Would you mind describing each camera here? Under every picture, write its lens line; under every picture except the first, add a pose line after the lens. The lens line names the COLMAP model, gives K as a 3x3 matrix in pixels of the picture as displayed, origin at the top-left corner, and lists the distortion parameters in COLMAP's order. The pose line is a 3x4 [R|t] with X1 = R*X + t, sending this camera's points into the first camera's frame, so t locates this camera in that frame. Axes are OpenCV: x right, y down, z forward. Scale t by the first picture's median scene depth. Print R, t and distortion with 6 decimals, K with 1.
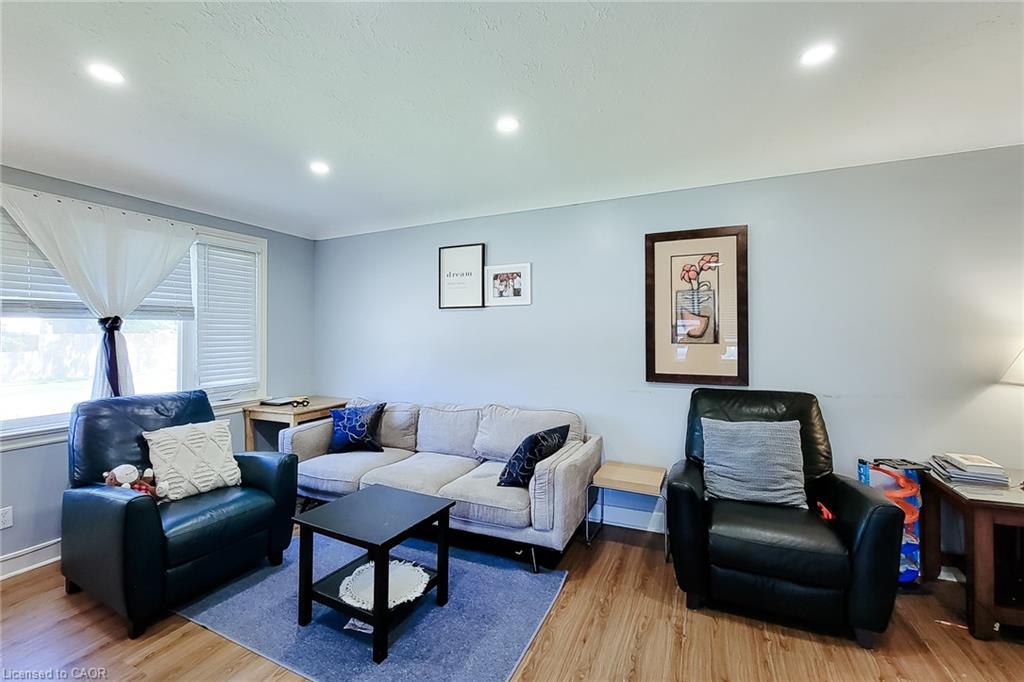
lens RADIAL K [[433.2, 0, 507.0], [0, 433.2, 332.3], [0, 0, 1]] dist [0.006401, -0.001191]
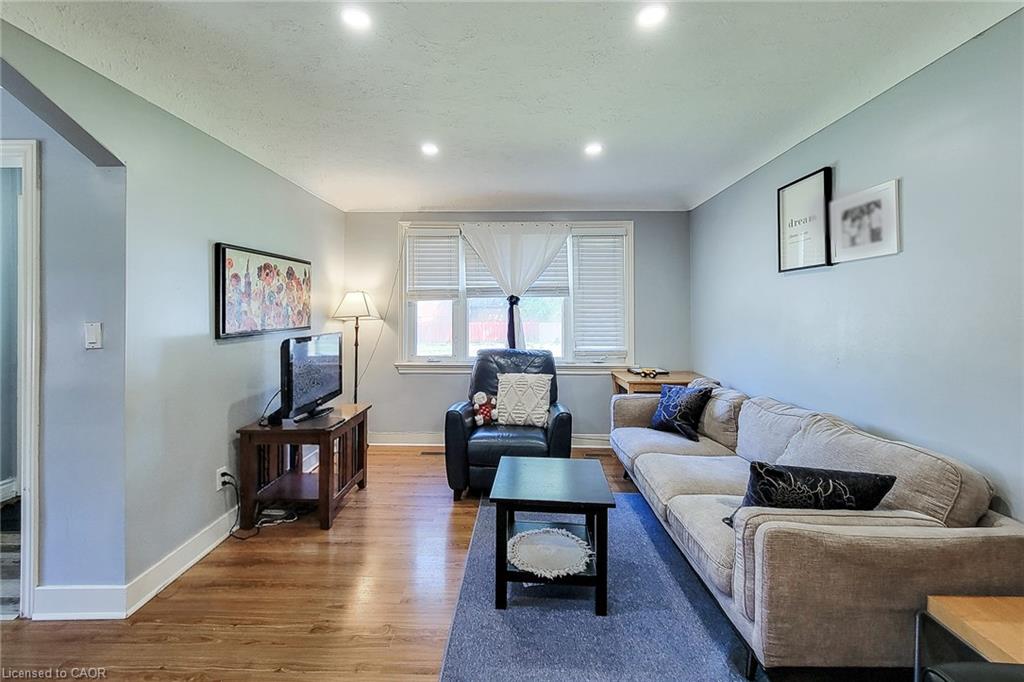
lens RADIAL K [[433.2, 0, 507.1], [0, 433.2, 314.8], [0, 0, 1]] dist [0.006401, -0.001191]
pose [[0.411931, 0.012149, -0.911134, 0.356929], [0.004103, 0.999876, 0.015187, 0.005331], [0.911206, -0.009994, 0.411830, 0.299066]]
